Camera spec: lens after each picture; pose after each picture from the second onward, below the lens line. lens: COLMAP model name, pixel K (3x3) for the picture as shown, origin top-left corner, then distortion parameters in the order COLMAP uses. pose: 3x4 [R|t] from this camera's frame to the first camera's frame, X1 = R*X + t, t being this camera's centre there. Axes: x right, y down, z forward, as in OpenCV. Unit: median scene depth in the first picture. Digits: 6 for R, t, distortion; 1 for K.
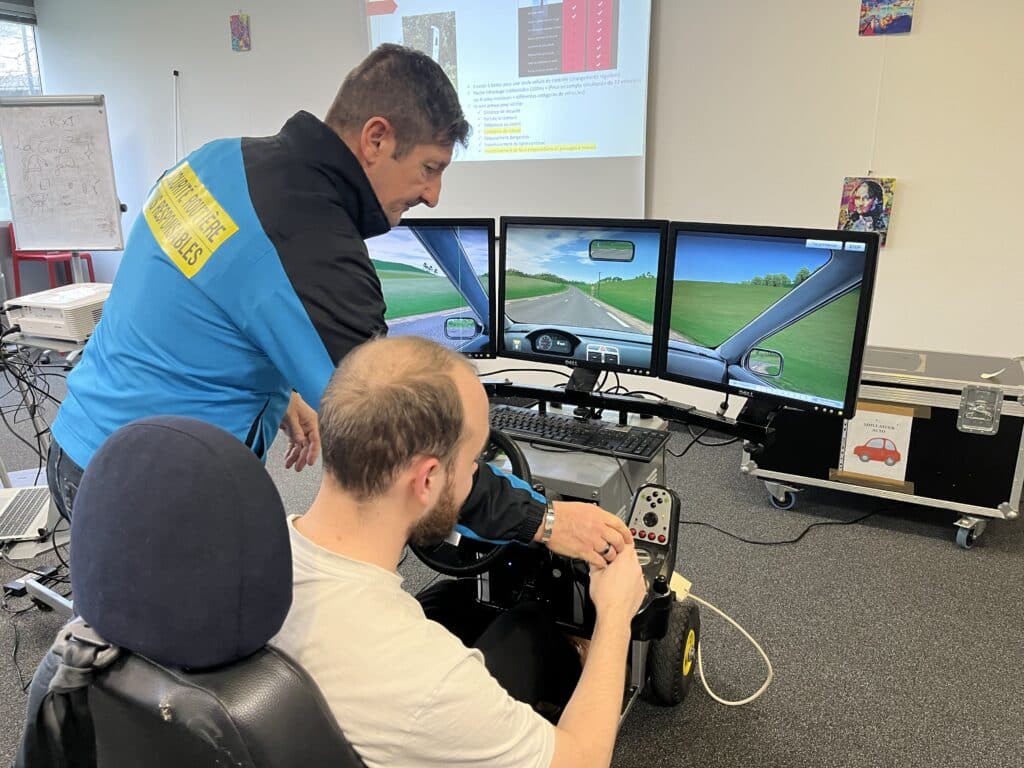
lens RADIAL K [[791.8, 0, 512.0], [0, 791.8, 384.0], [0, 0, 1]] dist [0.030622, -0.000572]
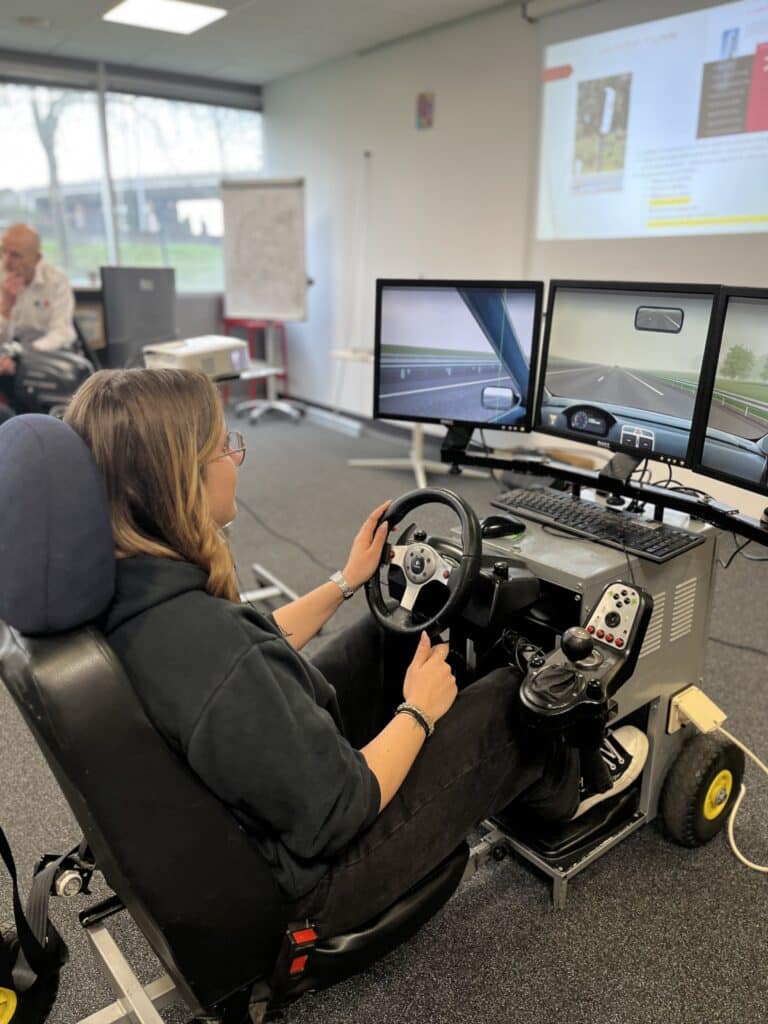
lens RADIAL K [[800.2, 0, 384.0], [0, 800.2, 512.0], [0, 0, 1]] dist [-0.002453, -0.003969]
pose [[0.907301, 0.136592, -0.397679, 0.215557], [-0.118971, 0.990512, 0.068783, 0.016088], [0.403301, -0.015095, 0.914943, 0.063729]]
